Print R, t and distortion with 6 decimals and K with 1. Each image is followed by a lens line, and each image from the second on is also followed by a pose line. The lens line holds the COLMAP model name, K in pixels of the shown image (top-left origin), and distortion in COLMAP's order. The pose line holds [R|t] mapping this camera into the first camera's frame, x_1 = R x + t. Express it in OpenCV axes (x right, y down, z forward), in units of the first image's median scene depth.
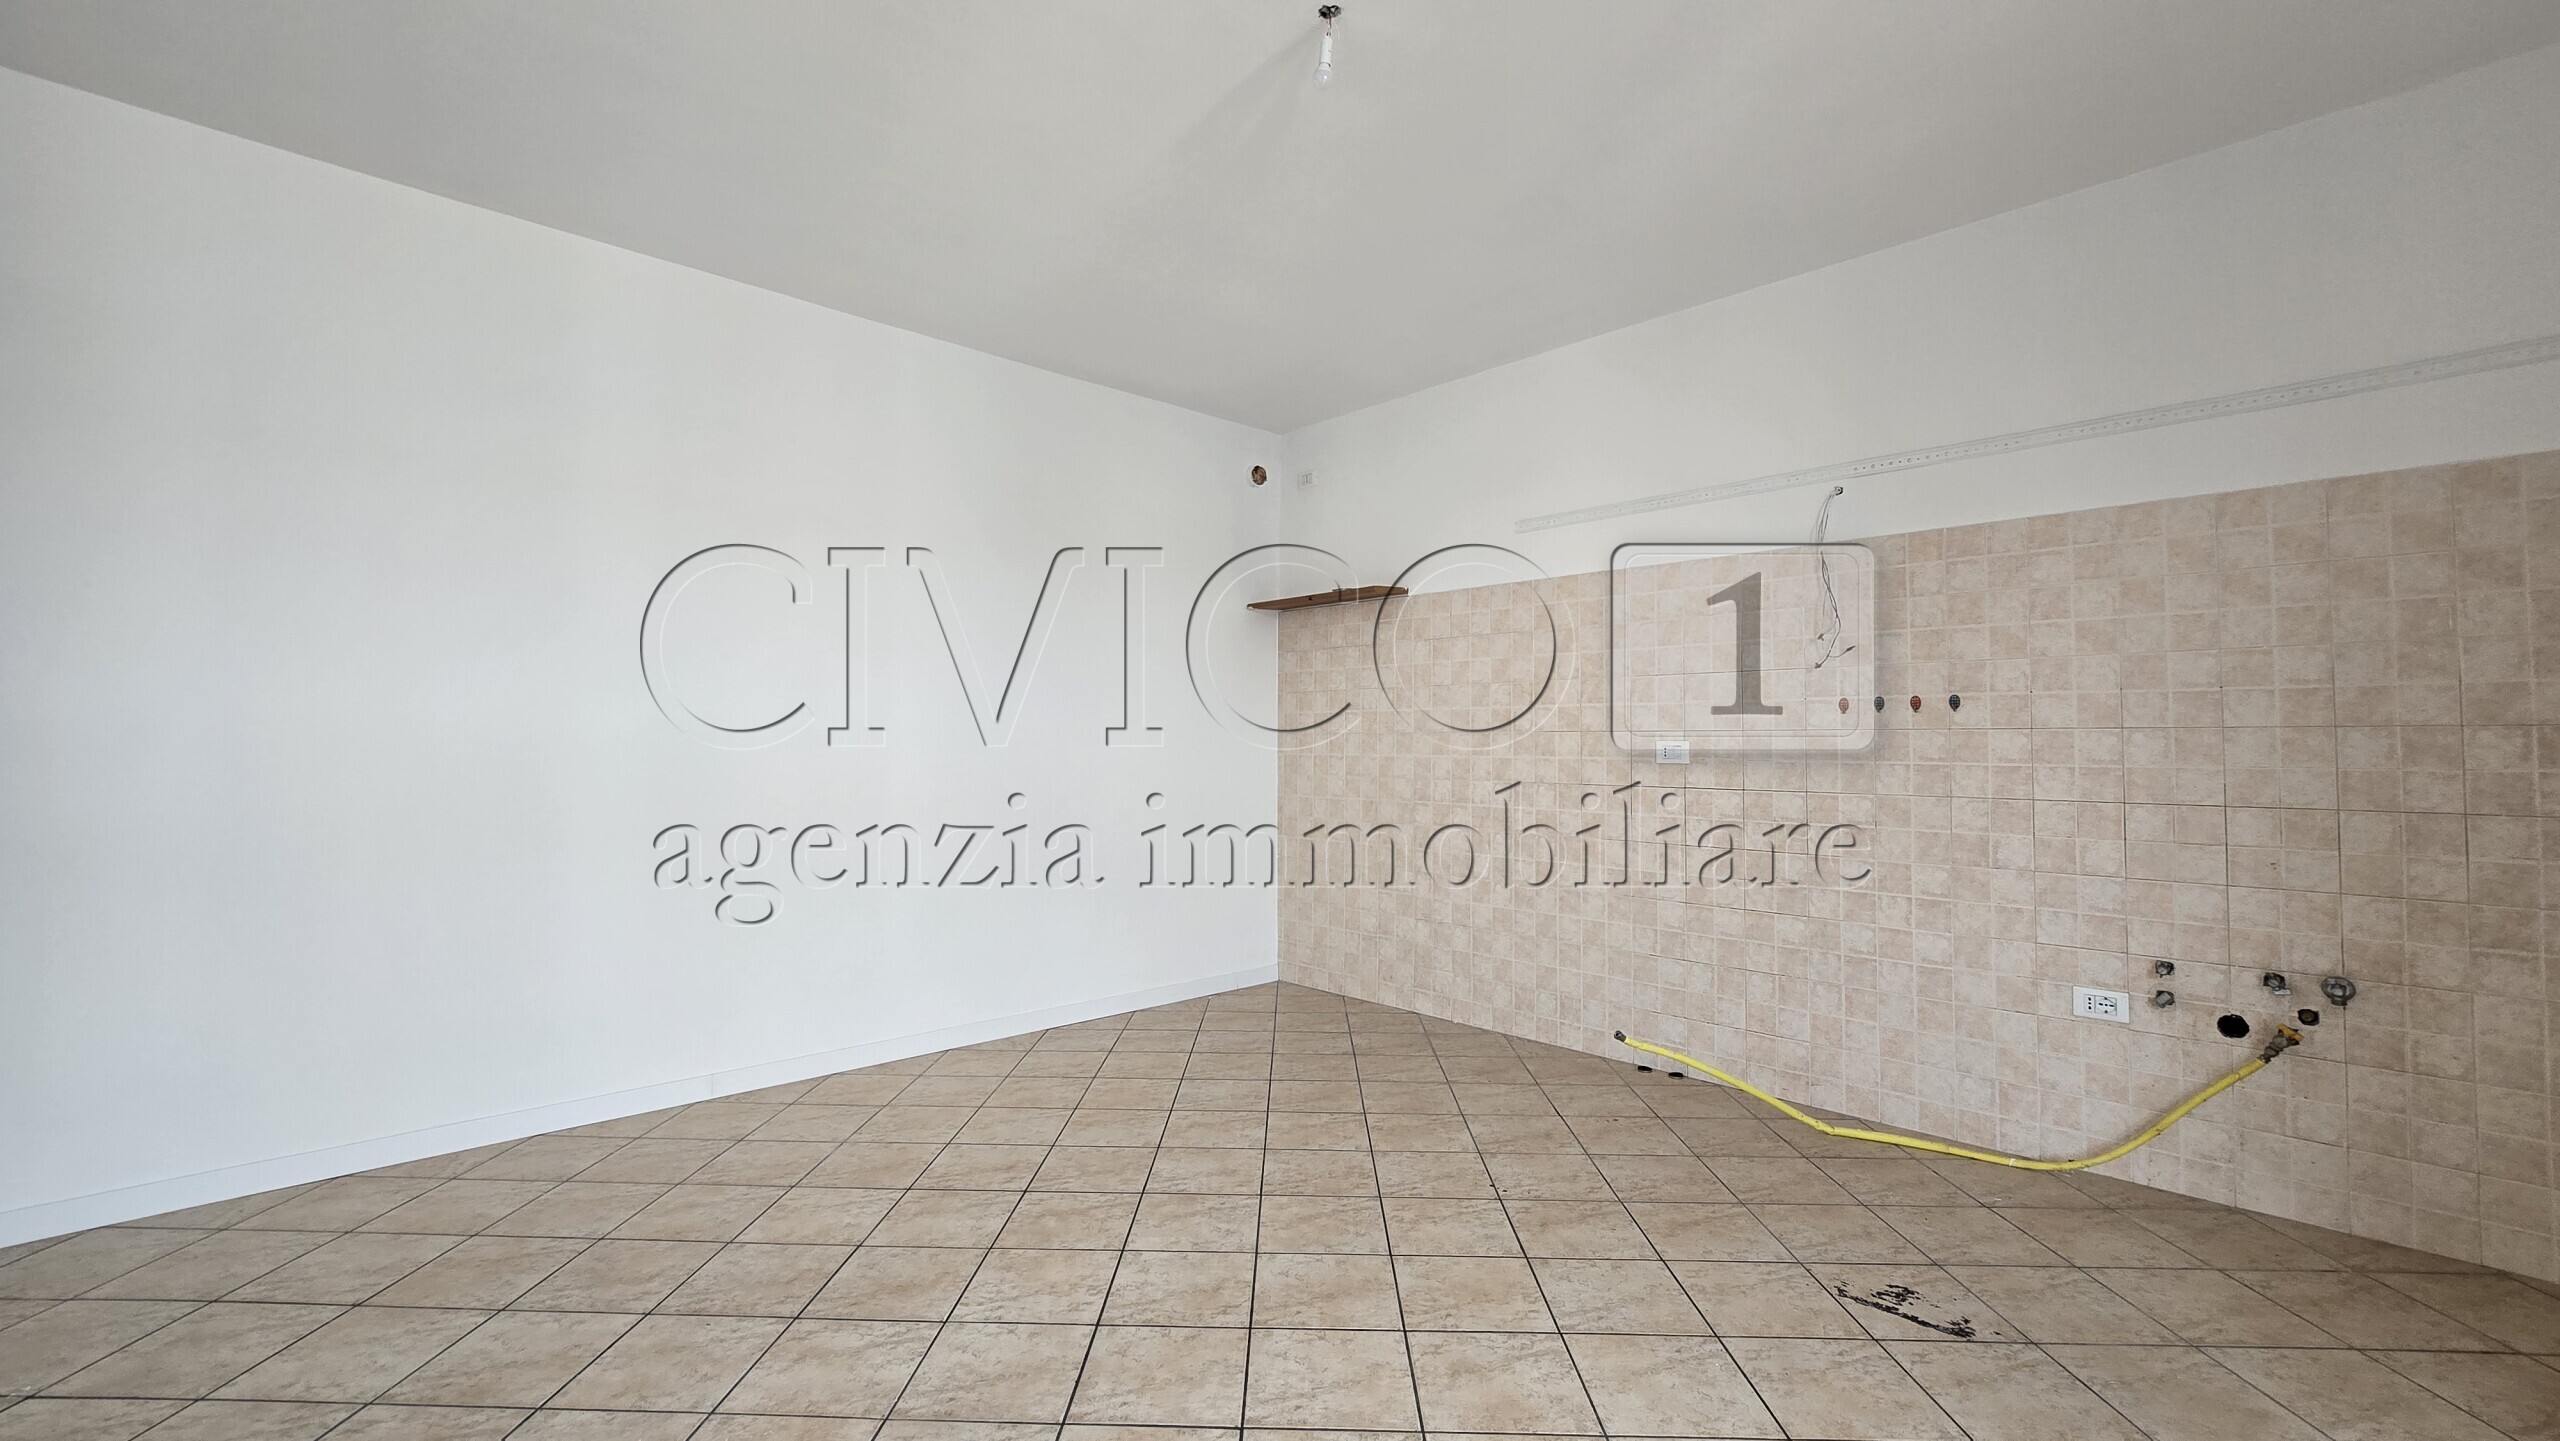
lens RADIAL K [[1042.4, 0, 1268.6], [0, 1042.4, 709.3], [0, 0, 1]] dist [-0.006310, 0.002066]
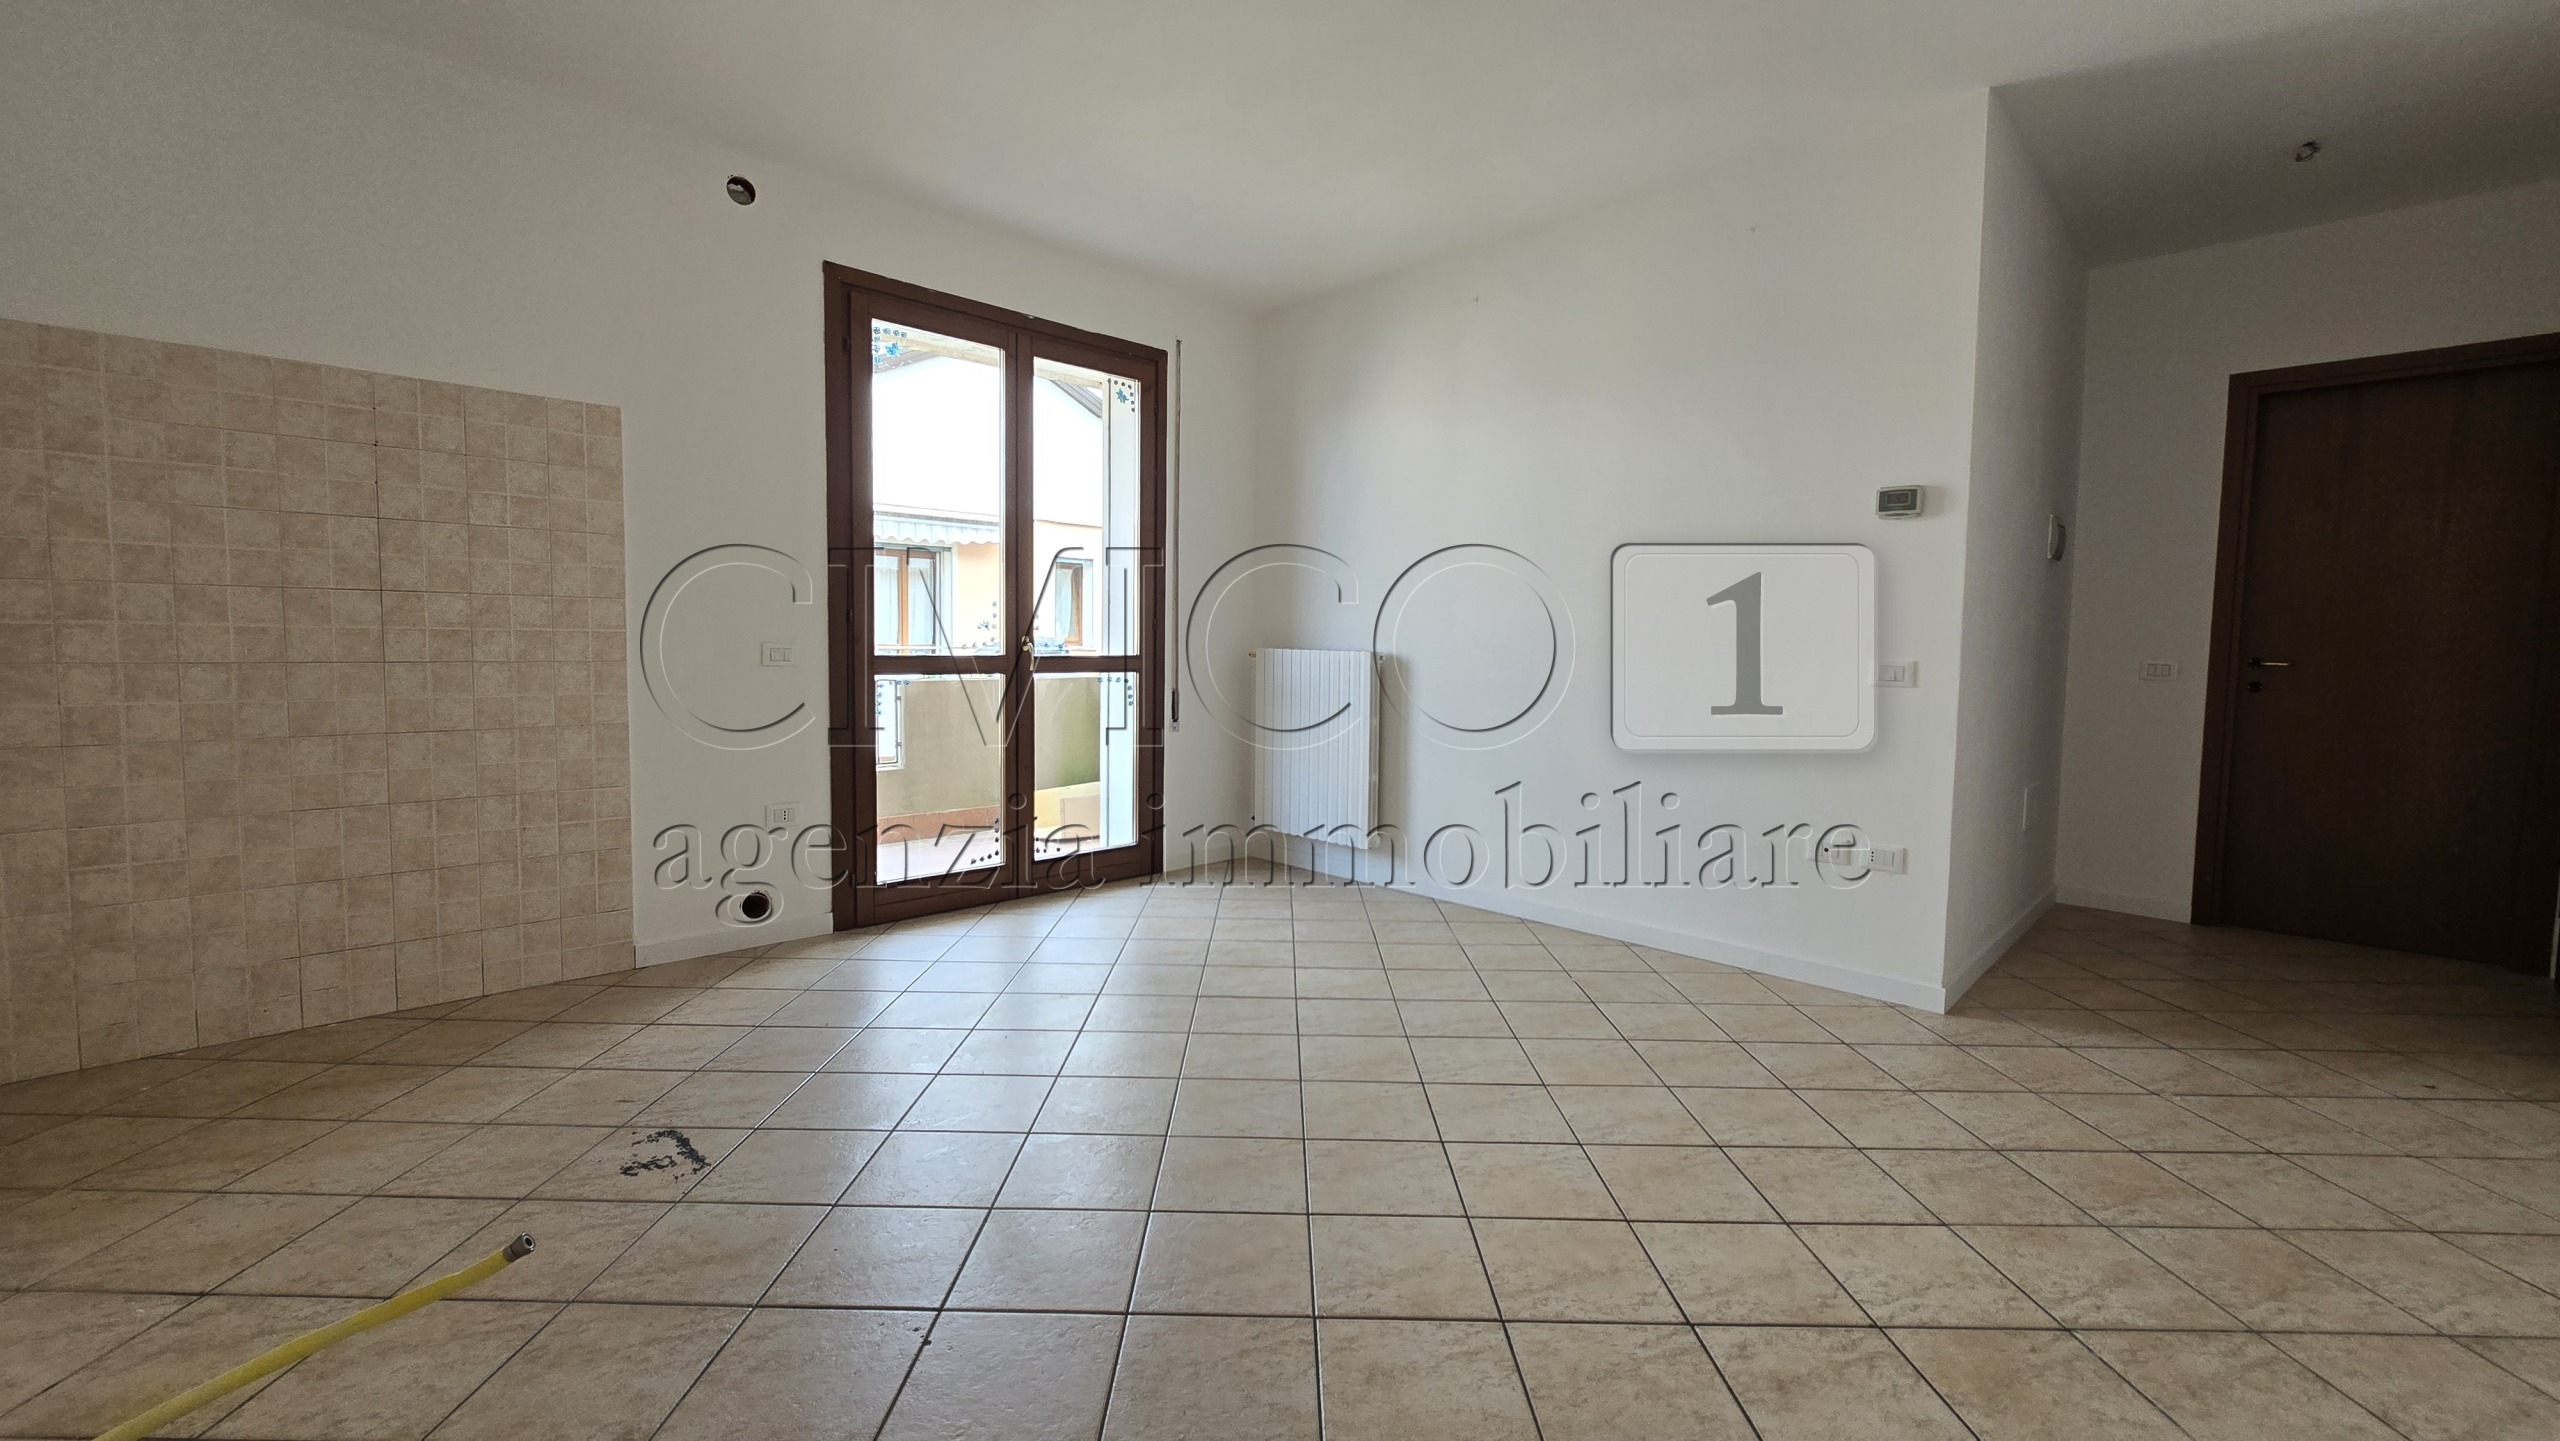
lens RADIAL K [[1042.4, 0, 1265.3], [0, 1042.4, 706.1], [0, 0, 1]] dist [-0.006310, 0.002066]
pose [[-0.999695, -0.016231, -0.018627, 0.037926], [-0.016685, 0.999560, 0.024506, 0.074860], [0.018221, 0.024809, -0.999526, 1.529337]]
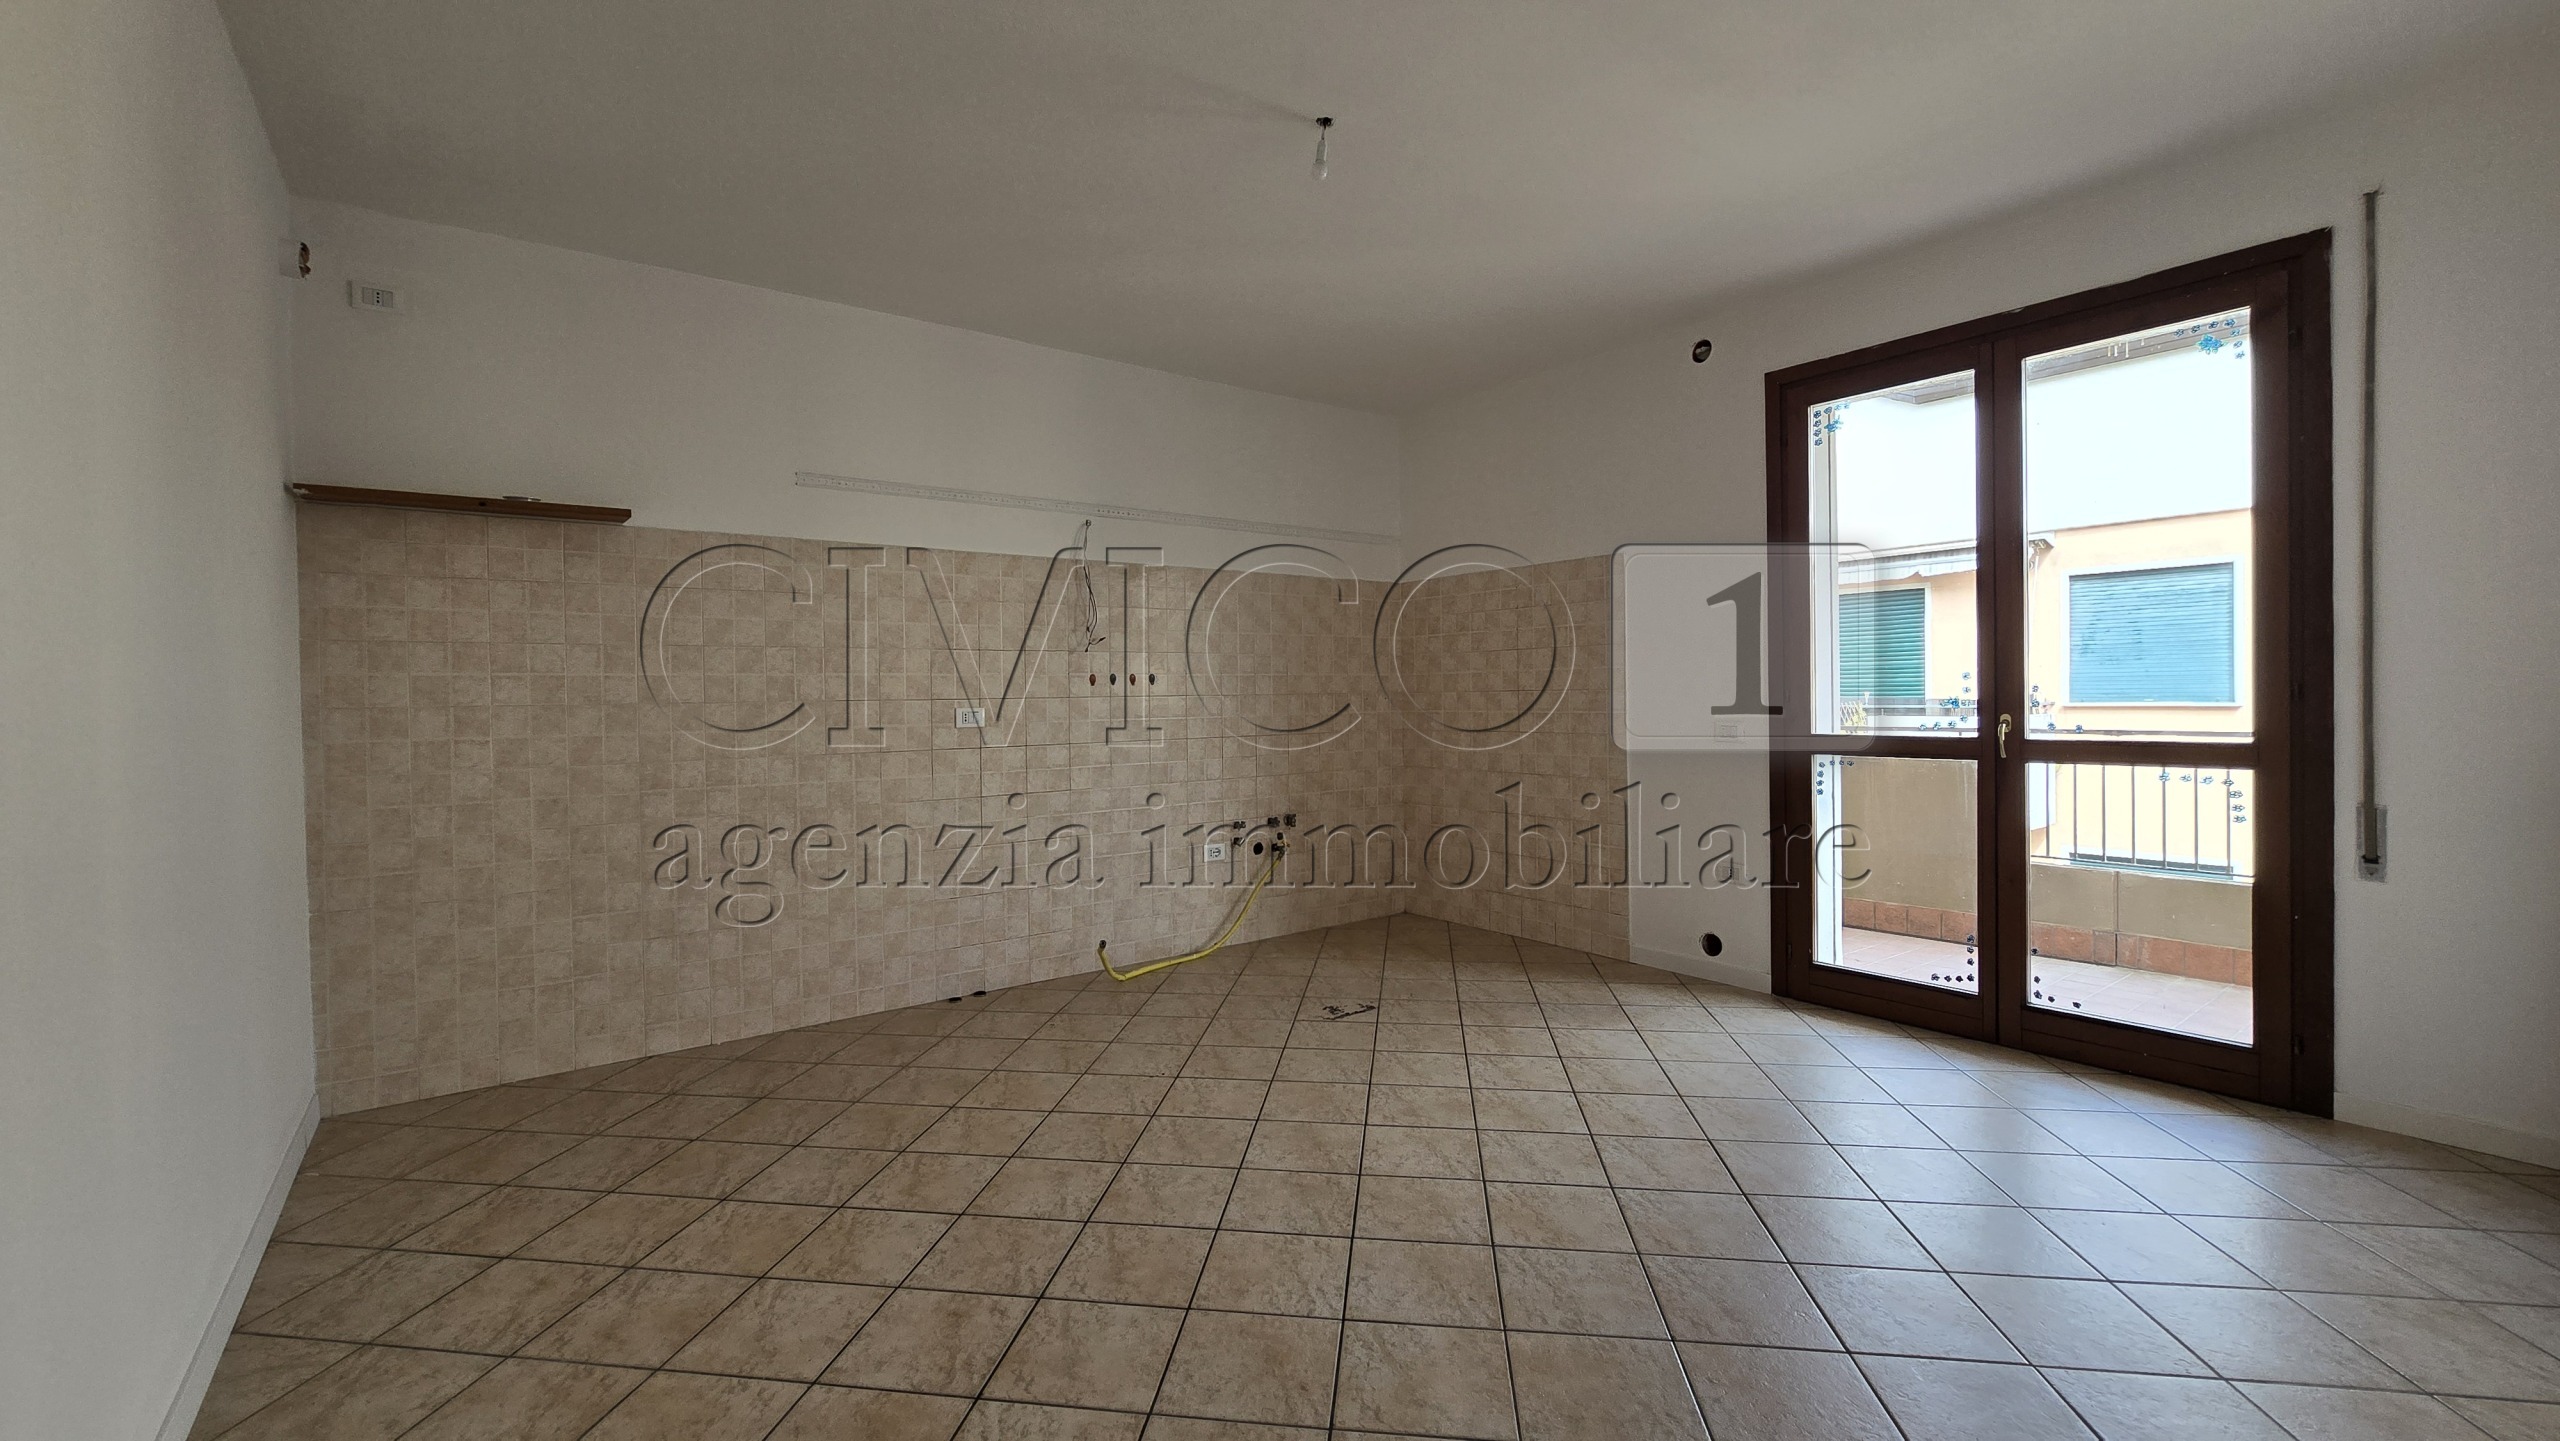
lens RADIAL K [[1042.4, 0, 1261.3], [0, 1042.4, 708.4], [0, 0, 1]] dist [-0.006310, 0.002066]
pose [[0.117013, -0.019265, 0.992943, -0.931211], [-0.019282, 0.999579, 0.021666, 0.000121], [-0.992943, -0.021681, 0.116593, 0.714306]]
